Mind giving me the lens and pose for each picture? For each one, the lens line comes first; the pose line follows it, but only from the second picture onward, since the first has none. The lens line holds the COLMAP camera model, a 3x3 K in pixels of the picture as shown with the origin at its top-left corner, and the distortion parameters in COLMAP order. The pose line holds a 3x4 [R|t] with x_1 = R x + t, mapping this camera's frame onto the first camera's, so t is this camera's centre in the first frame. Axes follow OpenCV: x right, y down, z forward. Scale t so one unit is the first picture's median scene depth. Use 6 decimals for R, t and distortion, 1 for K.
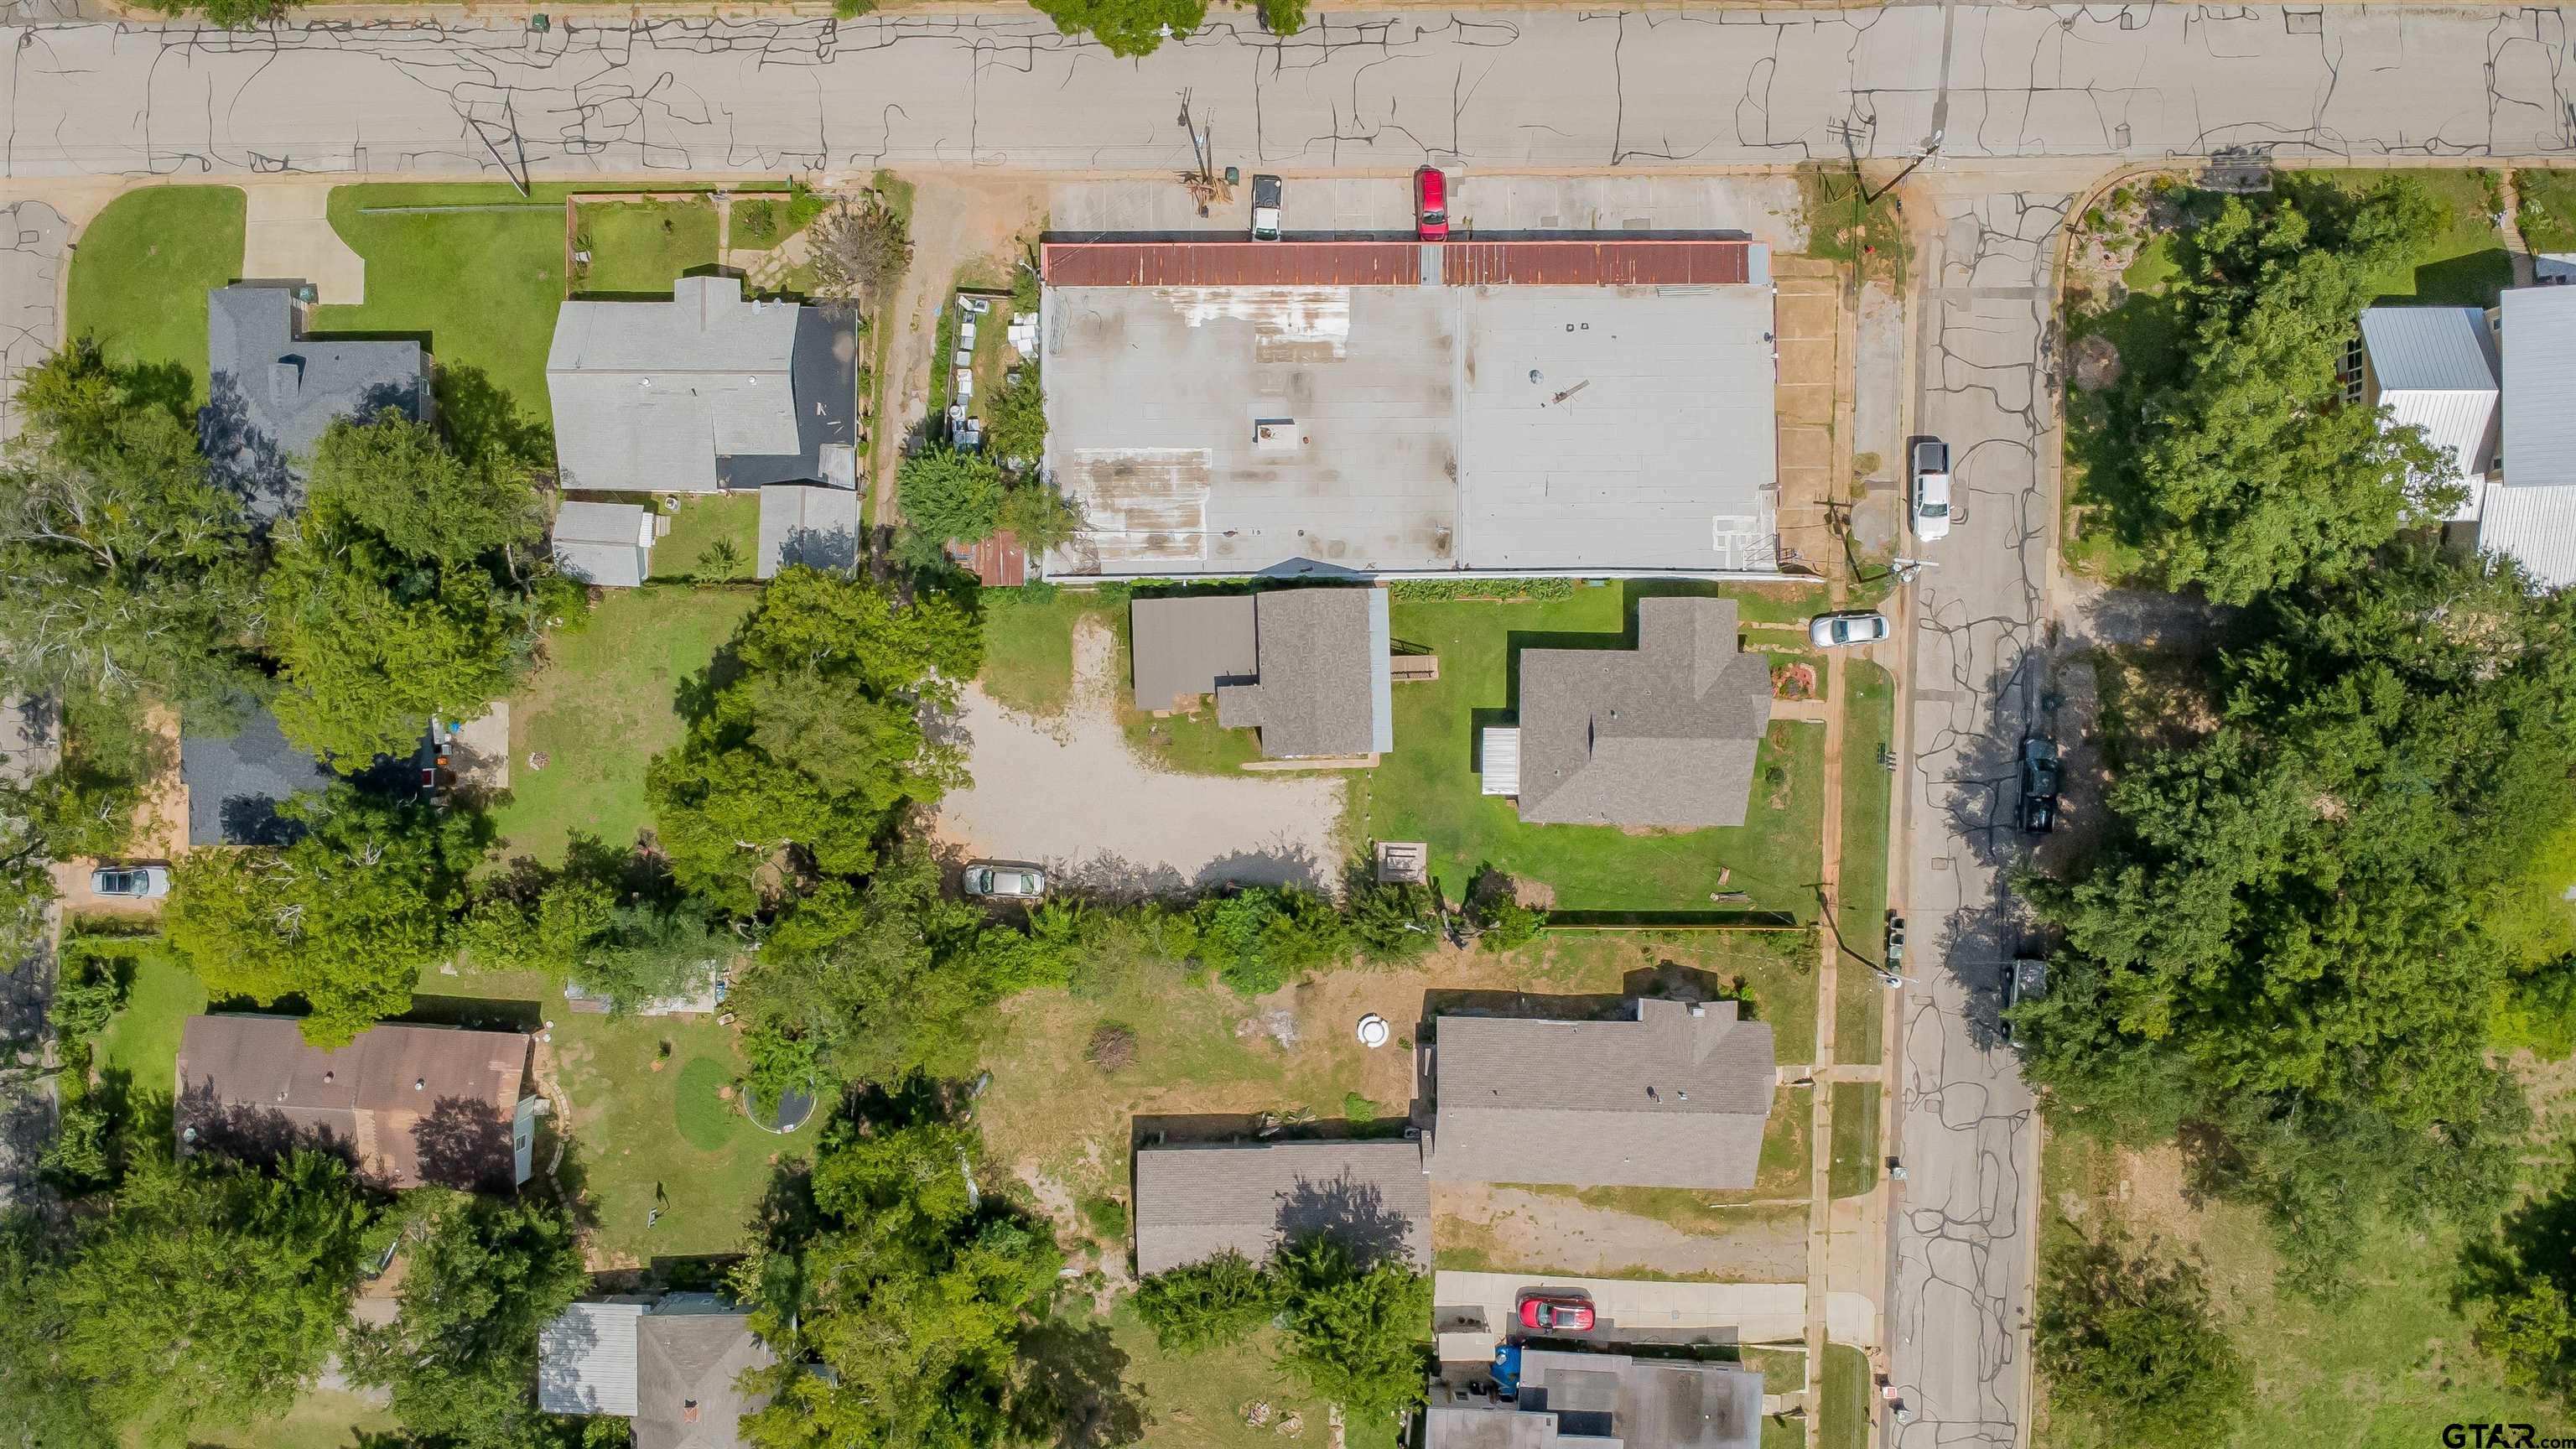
lens RADIAL K [[1807.2, 0, 1288.0], [0, 1807.2, 724.5], [0, 0, 1]] dist [0.021903, 0.001315]
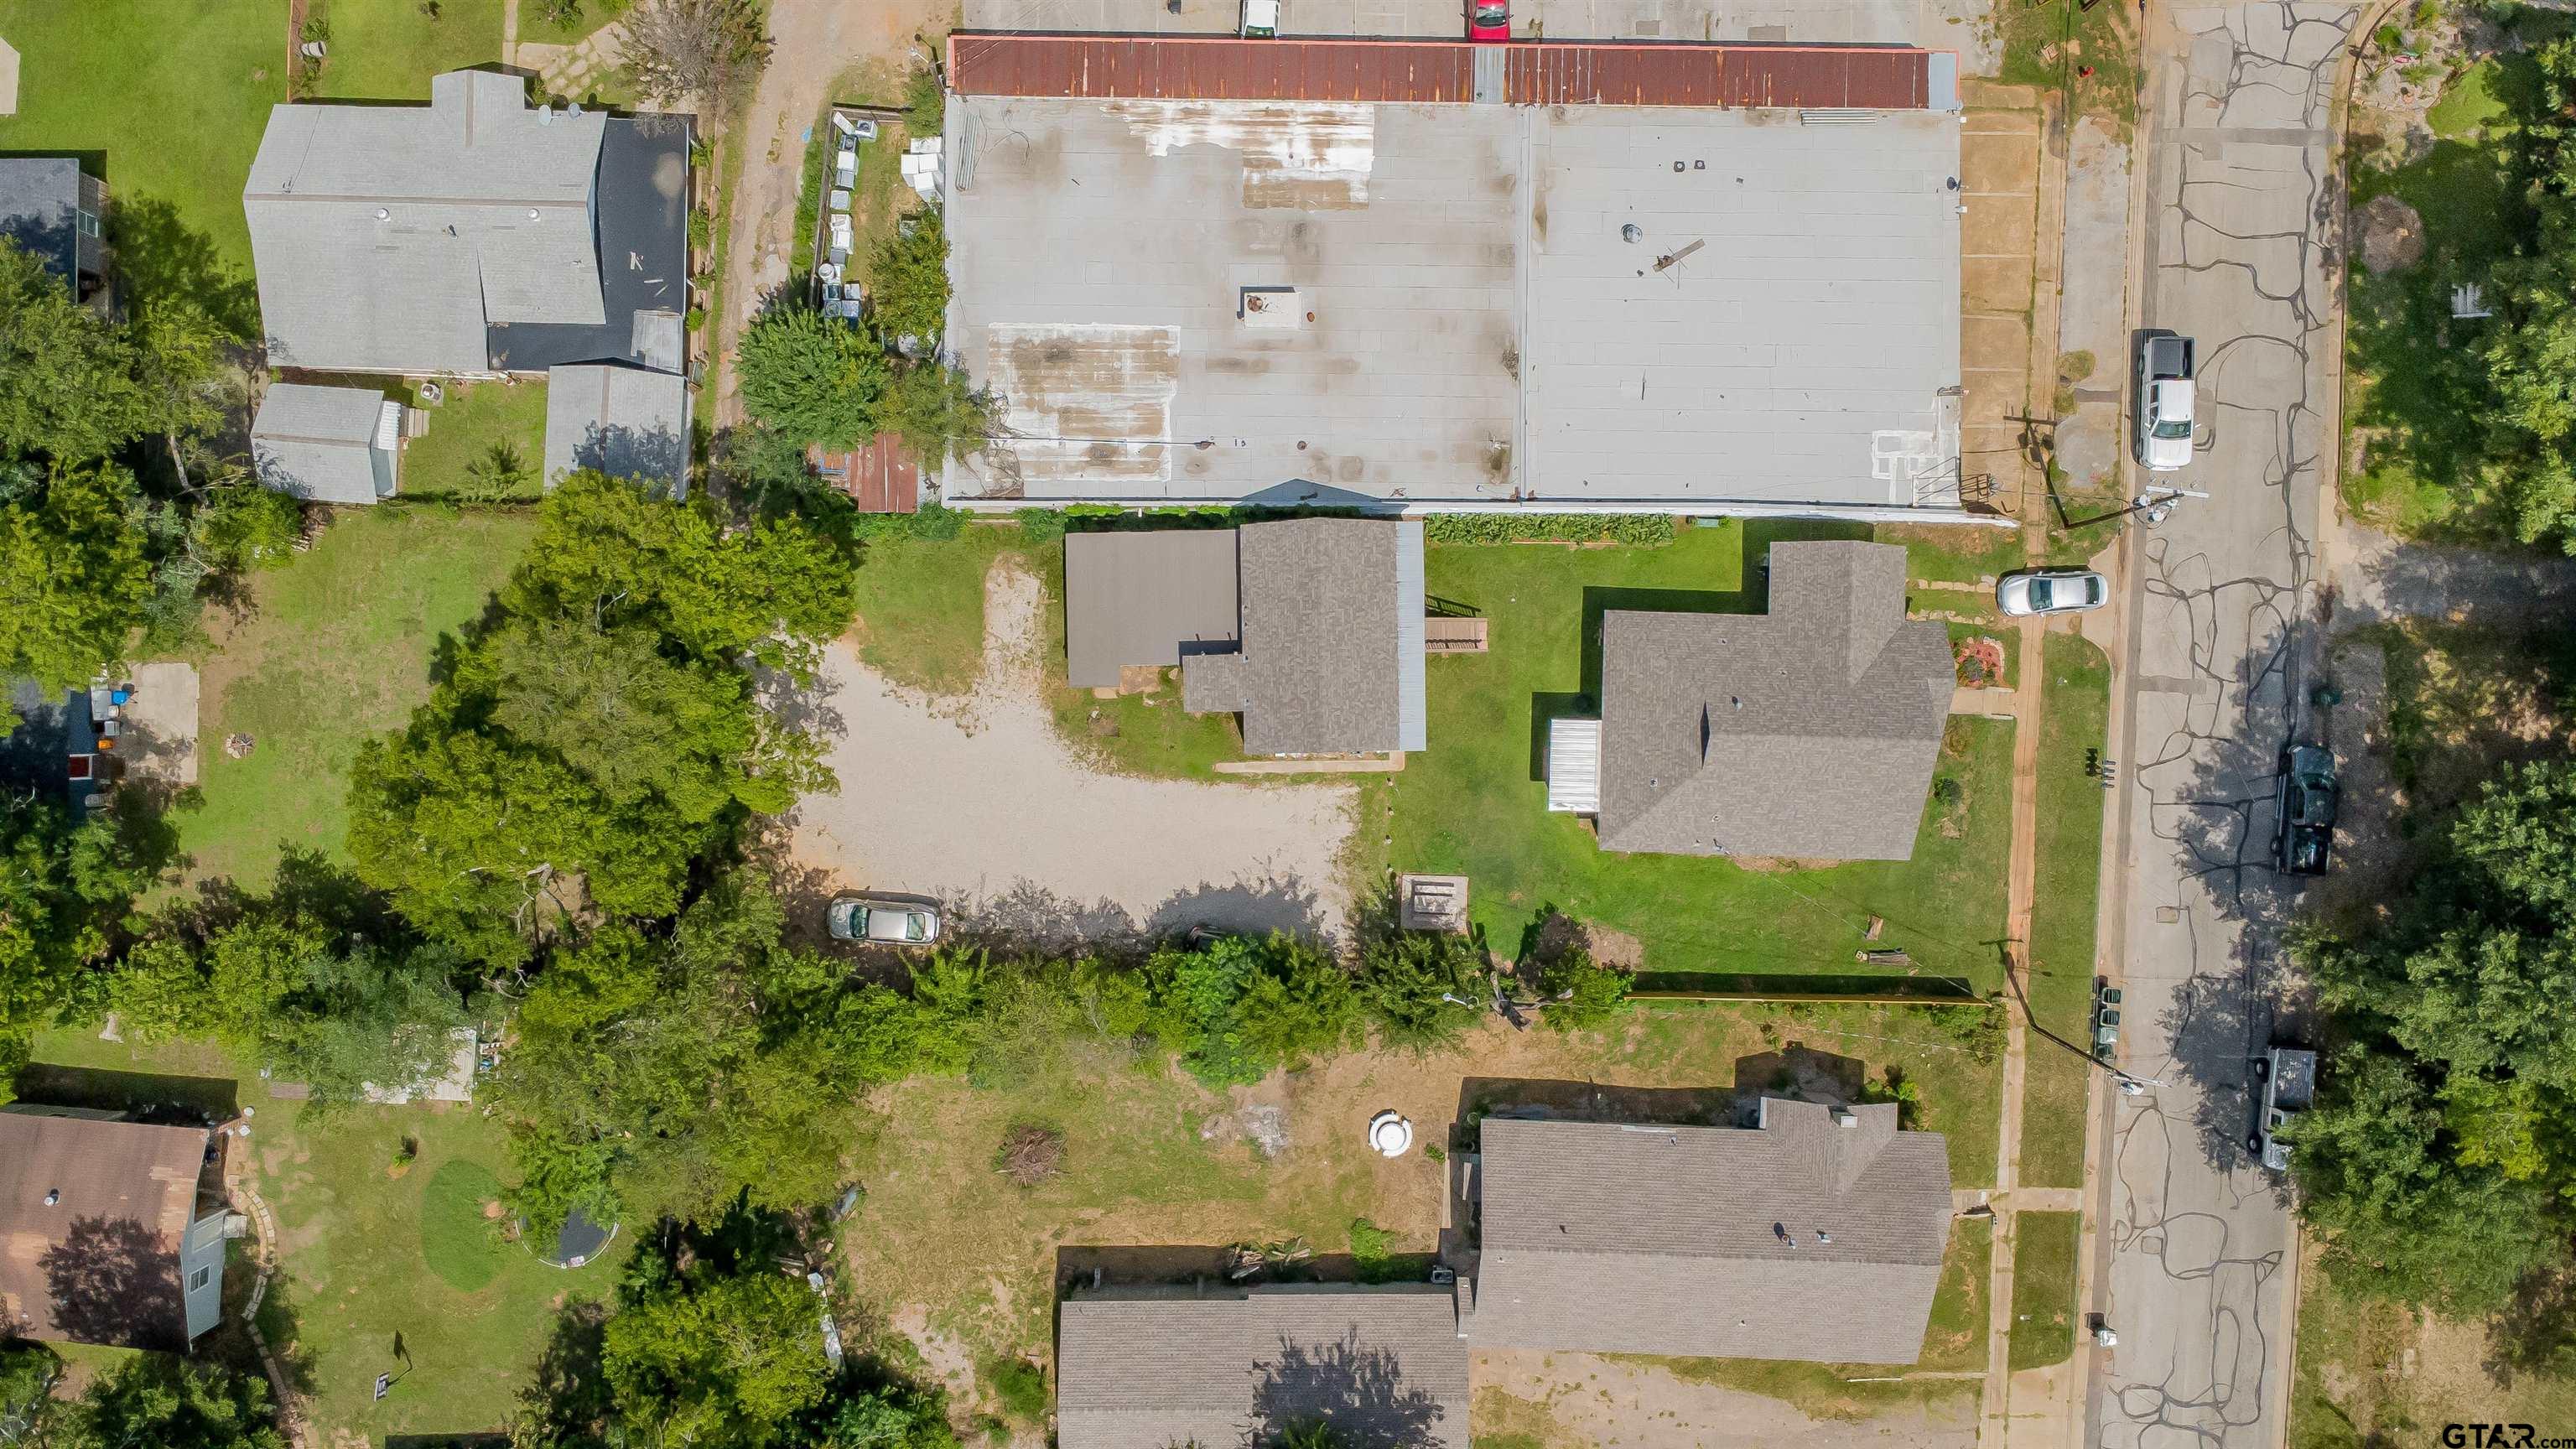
lens RADIAL K [[1807.2, 0, 1288.0], [0, 1807.2, 724.5], [0, 0, 1]] dist [0.021903, 0.001315]
pose [[0.999820, 0.014898, 0.011730, -0.005158], [-0.014895, 0.999889, -0.000385, 0.005677], [-0.011734, 0.000210, 0.999931, 0.273606]]
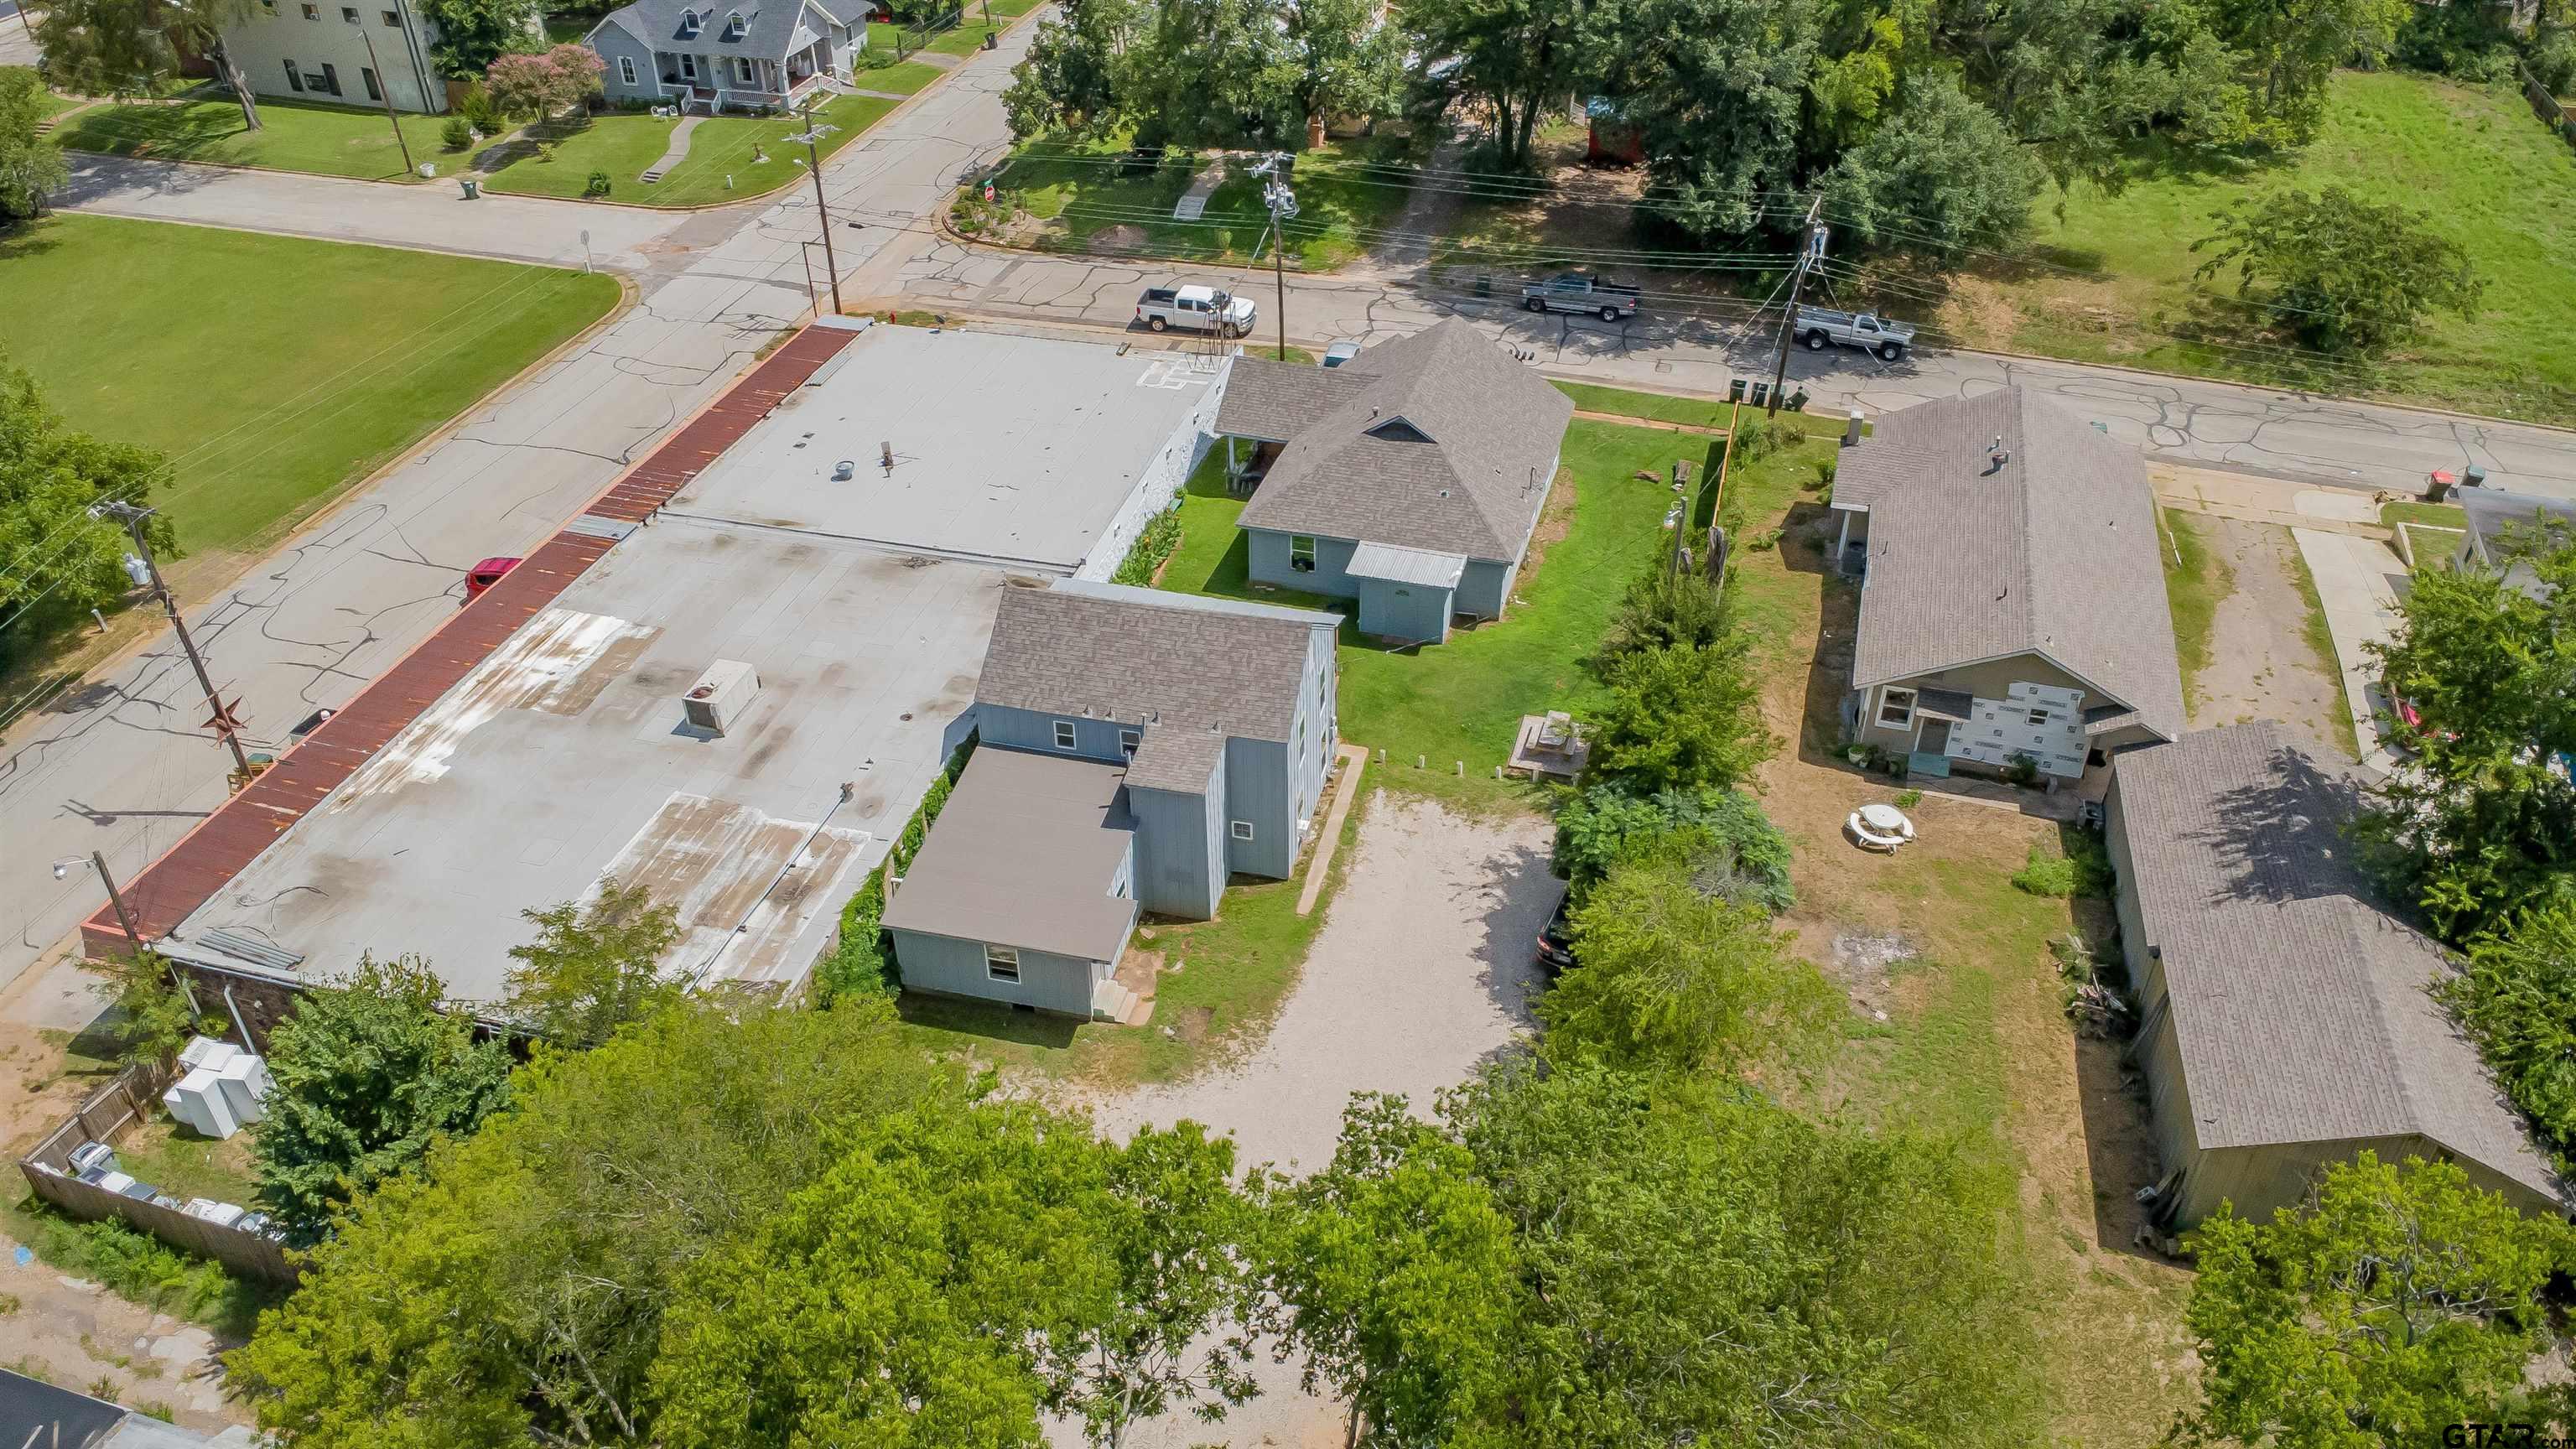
lens RADIAL K [[1807.2, 0, 1288.0], [0, 1807.2, 724.5], [0, 0, 1]] dist [0.021903, 0.001315]
pose [[0.269214, -0.562448, 0.781777, -0.373387], [0.962958, 0.144246, -0.227828, 0.121653], [0.015374, 0.814153, 0.580447, 0.682950]]
